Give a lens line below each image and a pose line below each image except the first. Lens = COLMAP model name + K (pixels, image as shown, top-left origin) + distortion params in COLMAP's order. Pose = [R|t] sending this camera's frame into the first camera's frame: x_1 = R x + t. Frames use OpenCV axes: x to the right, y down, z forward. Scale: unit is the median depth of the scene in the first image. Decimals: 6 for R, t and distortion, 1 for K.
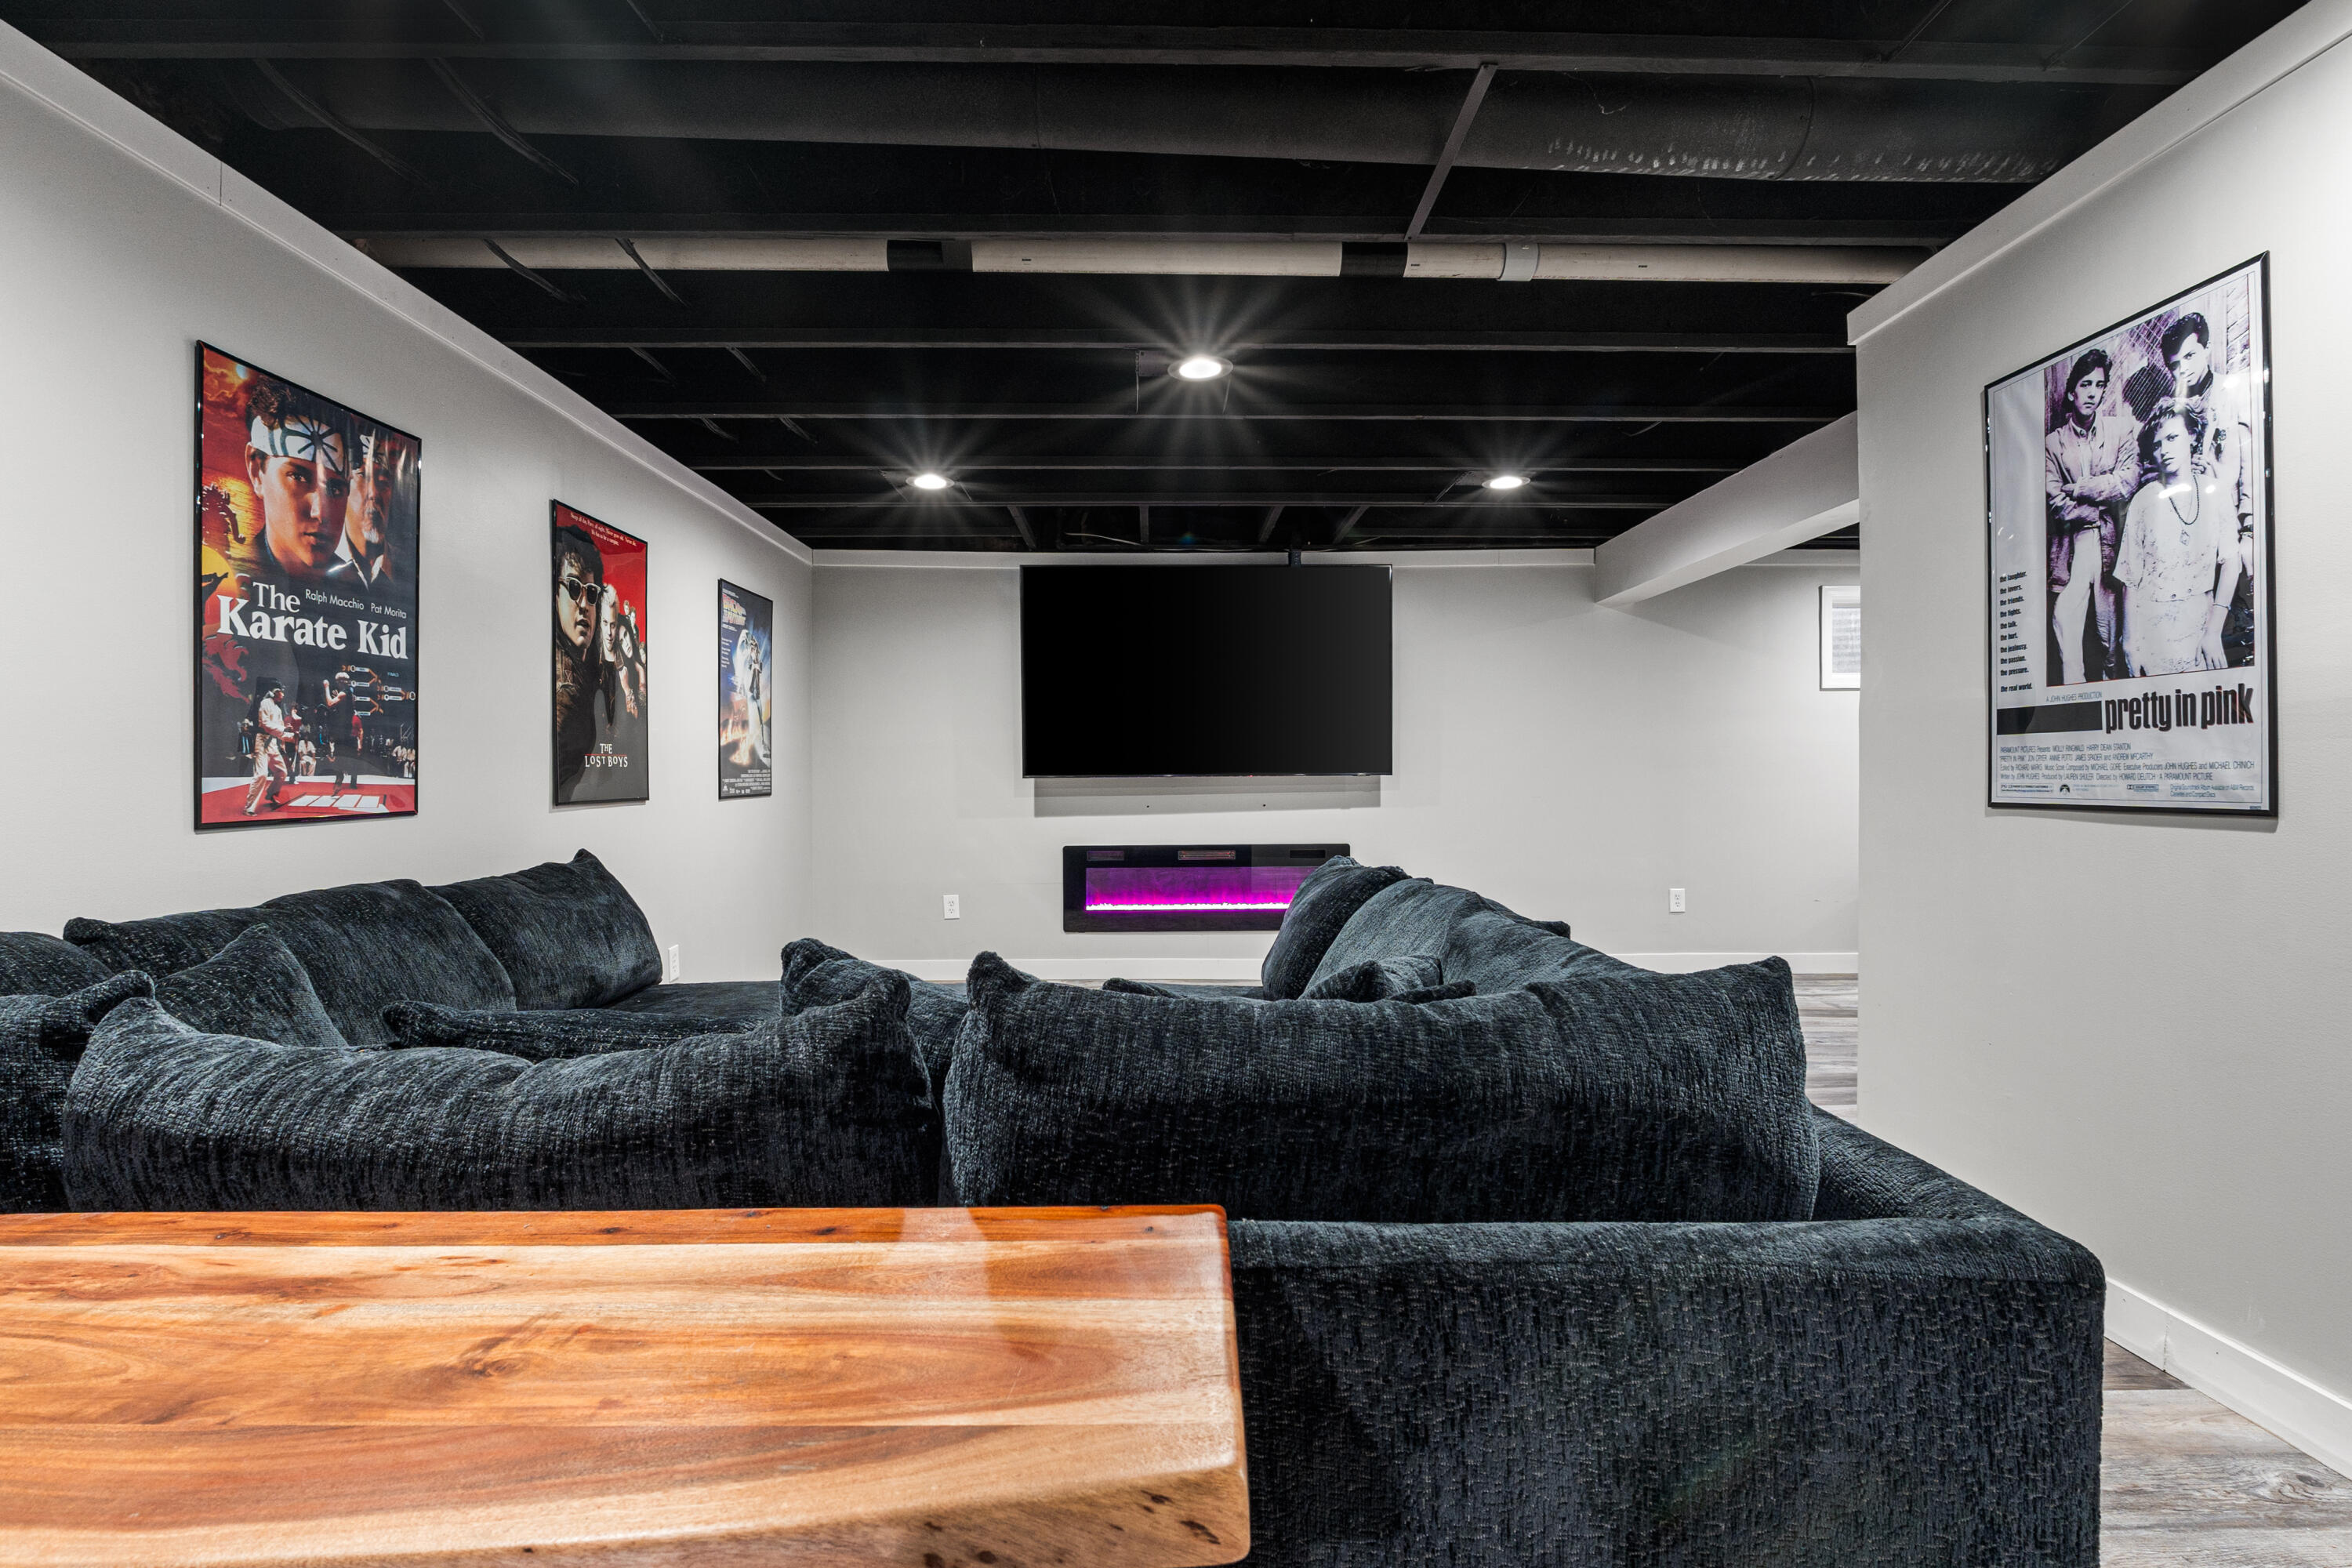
lens RADIAL K [[1099.7, 0, 1176.0], [0, 1099.7, 784.0], [0, 0, 1]] dist [-0.001188, -0.000193]
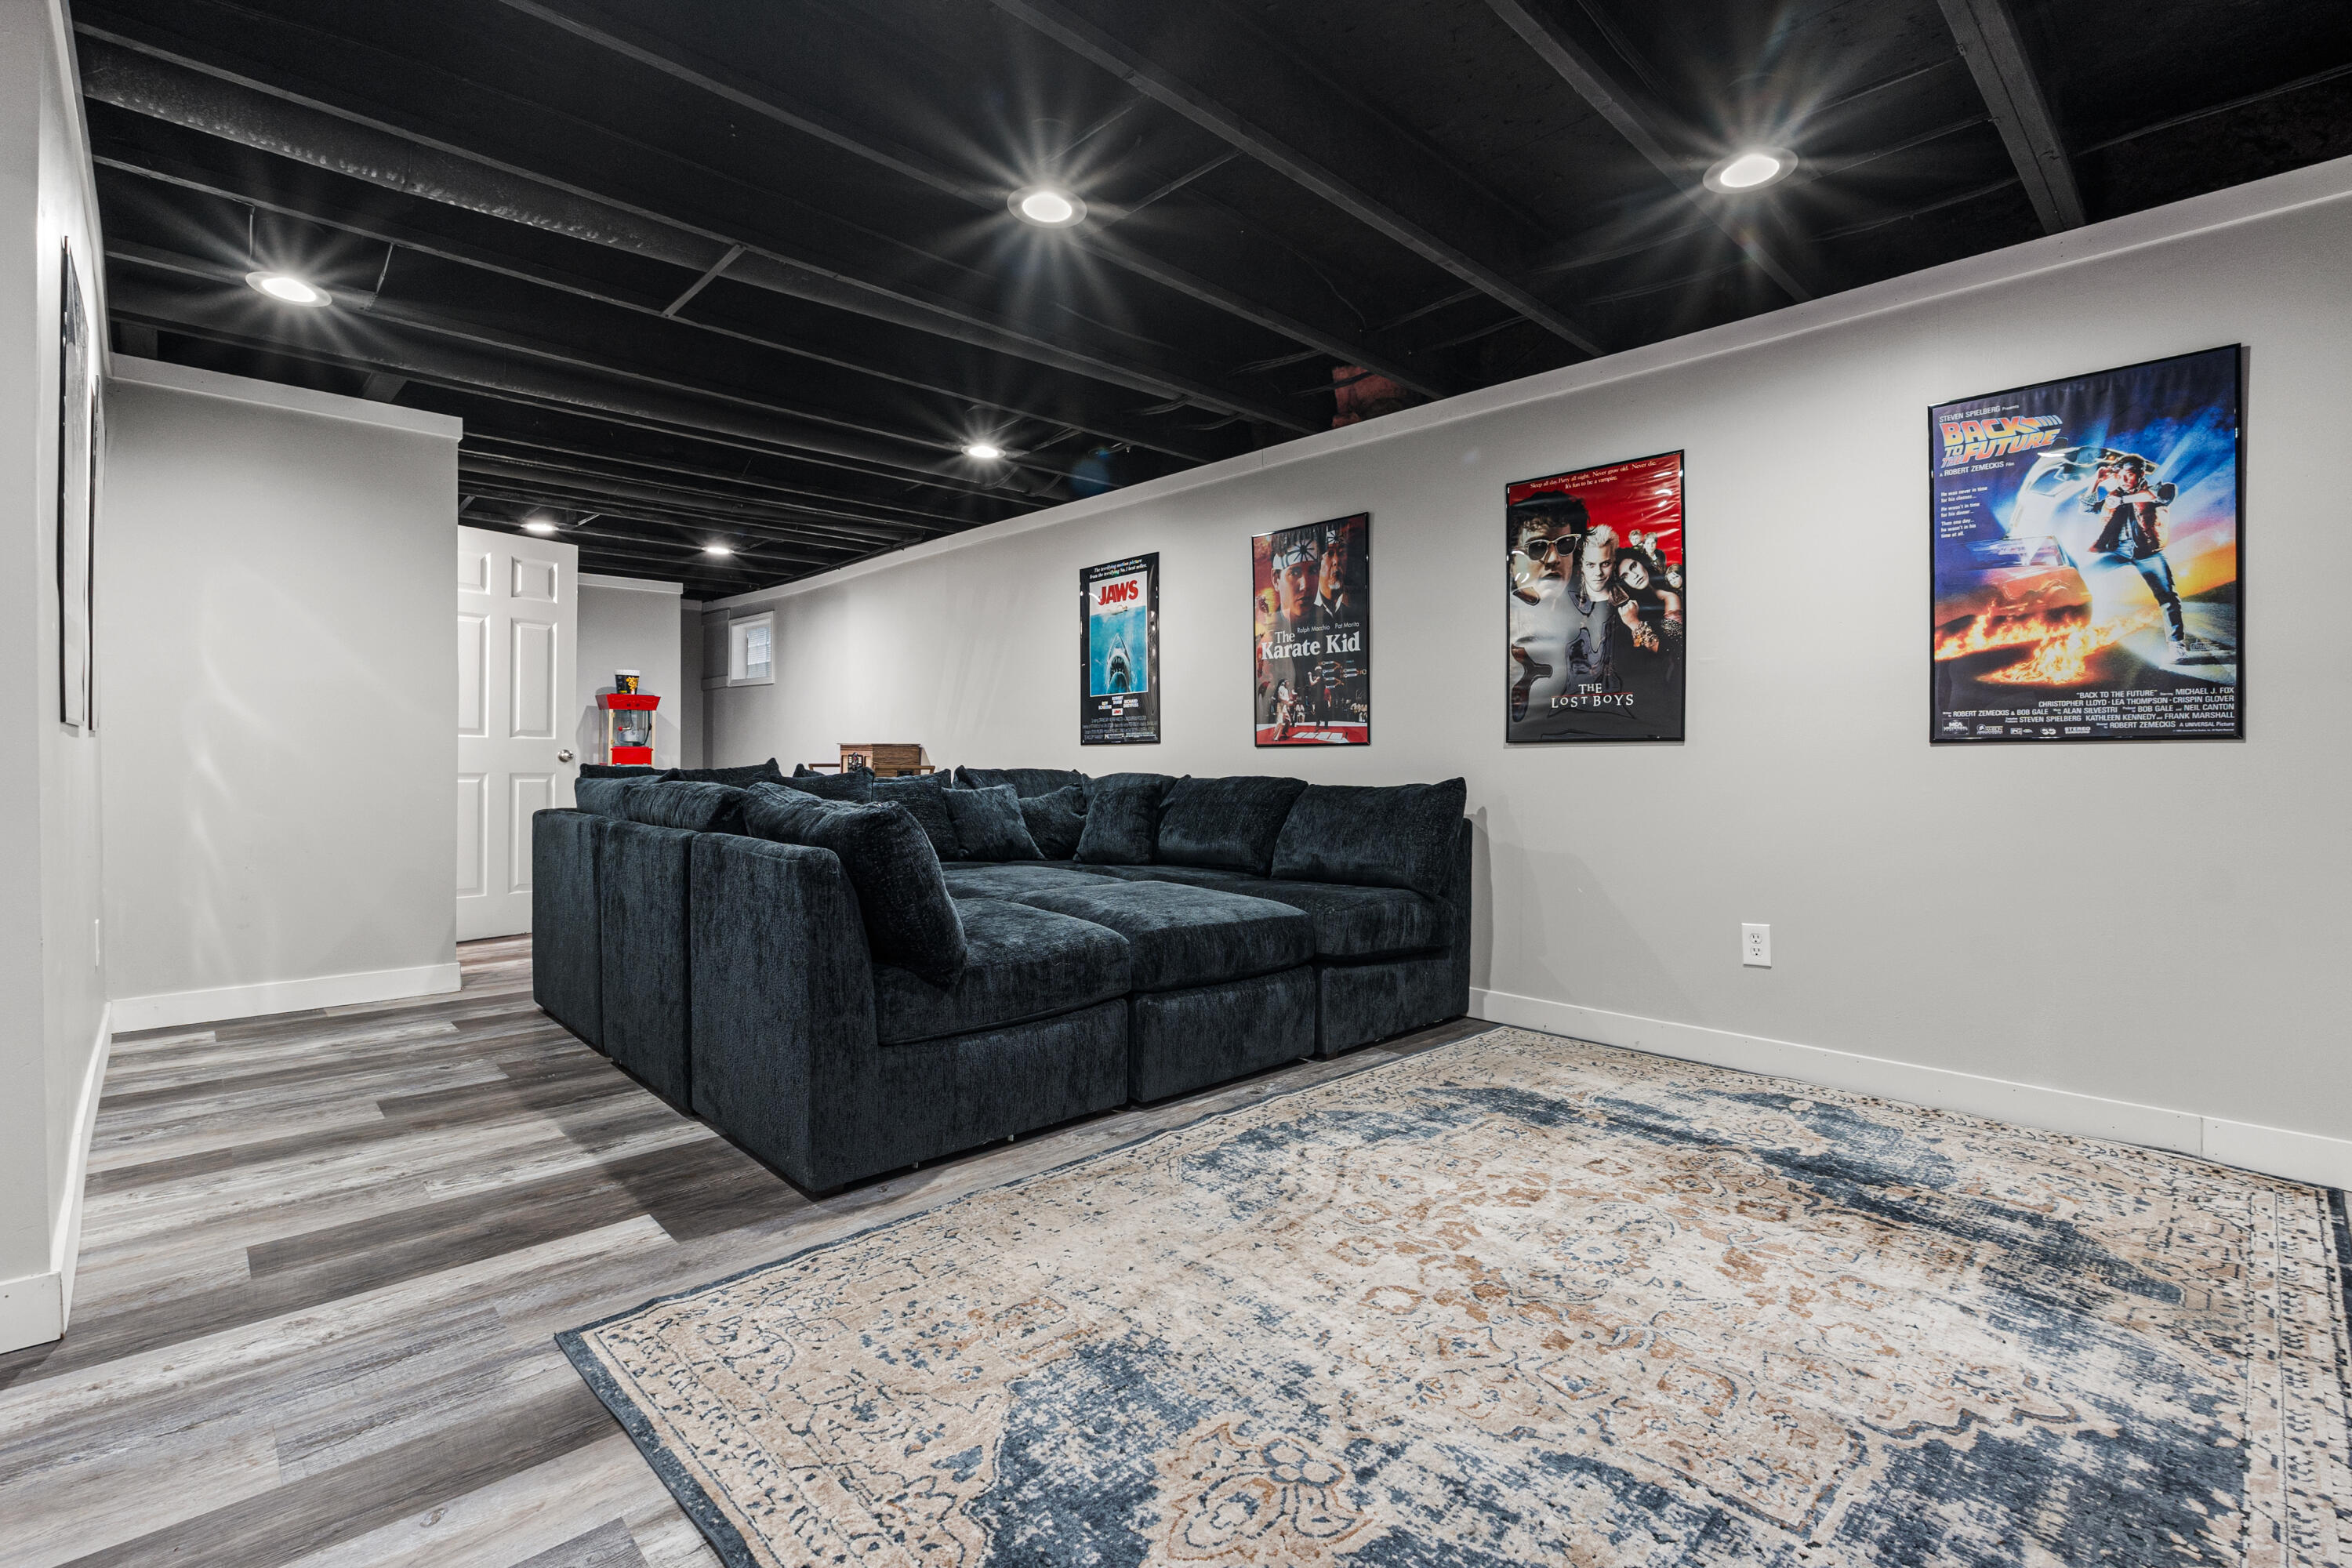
lens RADIAL K [[1056.3, 0, 1174.8], [0, 1056.3, 747.2], [0, 0, 1]] dist [-0.001052, 0.000298]
pose [[-0.738364, -0.002245, -0.674399, 0.621305], [-0.006254, 0.999974, 0.003518, 0.030235], [0.674374, 0.006815, -0.738359, 2.144193]]
